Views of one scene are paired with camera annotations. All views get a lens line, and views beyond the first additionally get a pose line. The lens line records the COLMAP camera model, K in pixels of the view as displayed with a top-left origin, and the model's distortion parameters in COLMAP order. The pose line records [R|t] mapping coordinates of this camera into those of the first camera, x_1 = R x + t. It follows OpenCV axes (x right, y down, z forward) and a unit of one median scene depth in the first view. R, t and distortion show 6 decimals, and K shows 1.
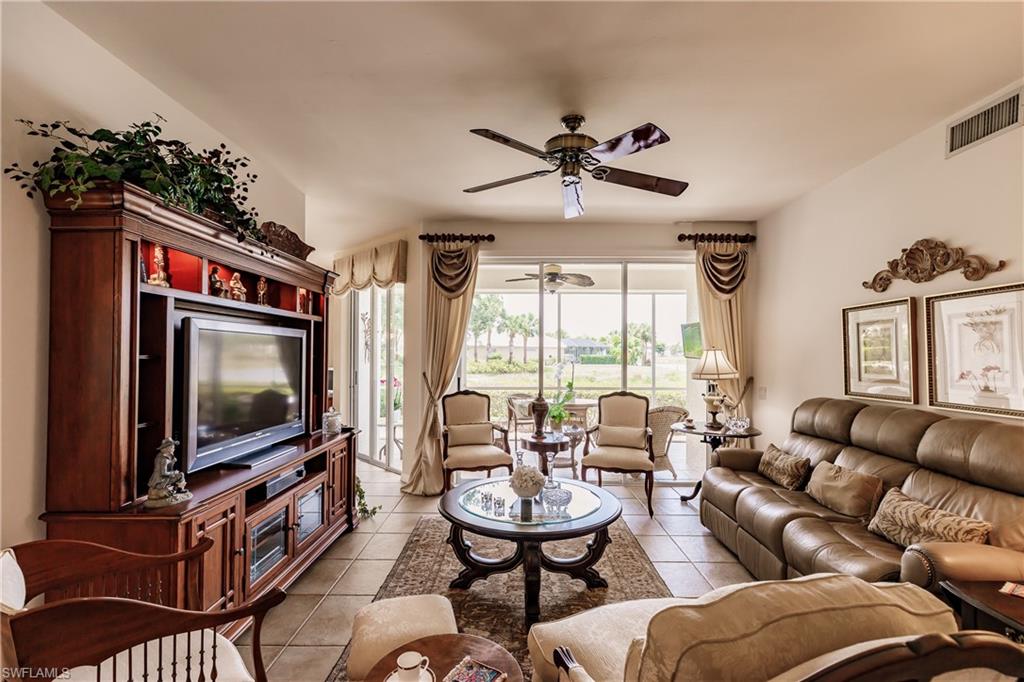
lens RADIAL K [[457.1, 0, 510.9], [0, 457.1, 342.3], [0, 0, 1]] dist [0.003499, 0.000036]
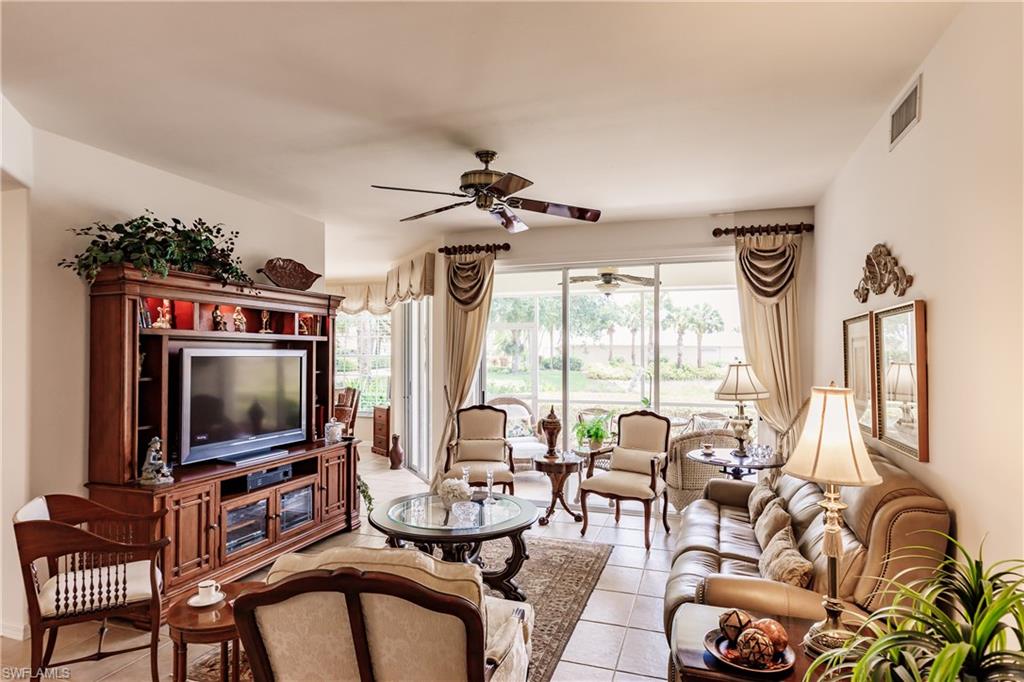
lens RADIAL K [[565.5, 0, 511.1], [0, 565.5, 339.0], [0, 0, 1]] dist [0.006186, -0.001835]
pose [[0.948719, -0.011687, -0.315904, 0.357039], [0.011313, 0.999931, -0.003019, -0.032361], [0.315918, -0.000710, 0.948786, -0.132182]]
